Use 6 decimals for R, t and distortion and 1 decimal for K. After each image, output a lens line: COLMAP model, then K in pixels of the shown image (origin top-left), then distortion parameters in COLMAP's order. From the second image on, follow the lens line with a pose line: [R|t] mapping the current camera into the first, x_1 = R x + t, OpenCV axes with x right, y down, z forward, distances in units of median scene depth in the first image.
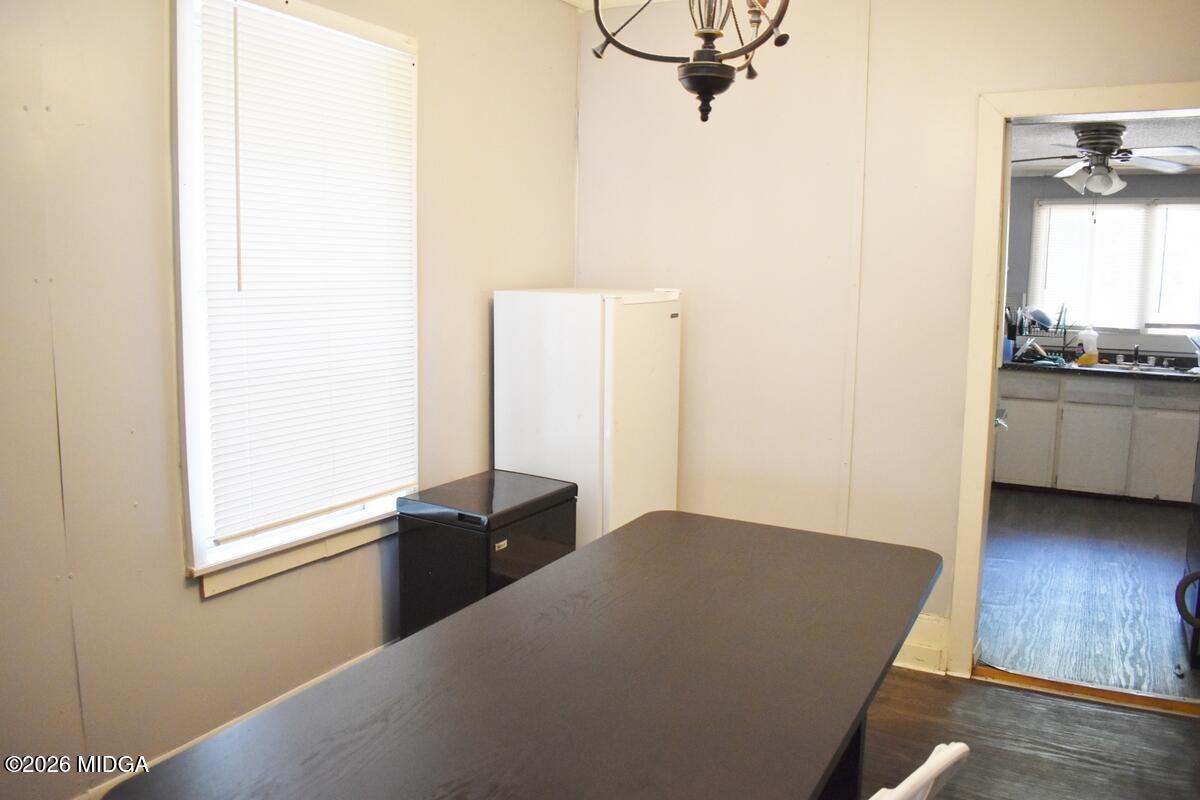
lens RADIAL K [[933.8, 0, 600.0], [0, 933.8, 400.0], [0, 0, 1]] dist [0.000386, -0.001677]
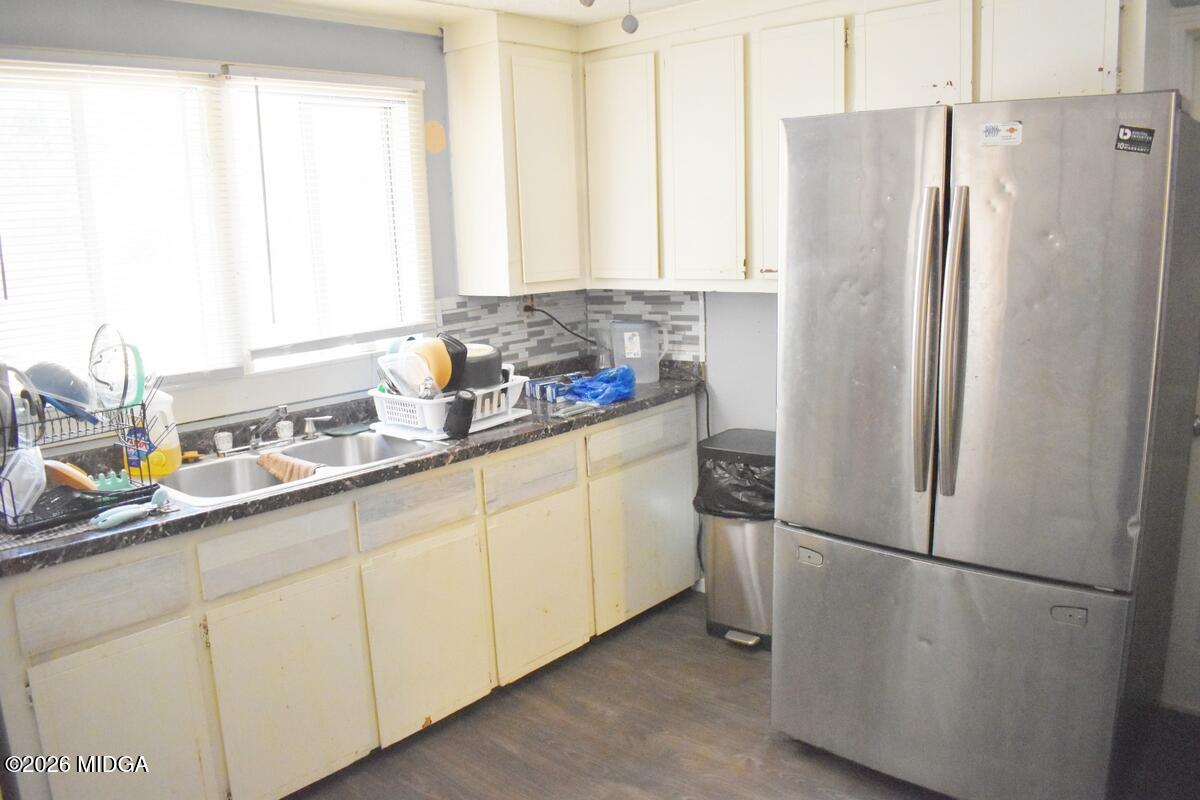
lens RADIAL K [[933.8, 0, 600.0], [0, 933.8, 400.0], [0, 0, 1]] dist [0.000386, -0.001677]
pose [[0.227150, -0.207442, 0.951510, 0.200014], [0.179789, 0.969188, 0.168376, -0.101663], [-0.957120, 0.132825, 0.257447, 0.724110]]
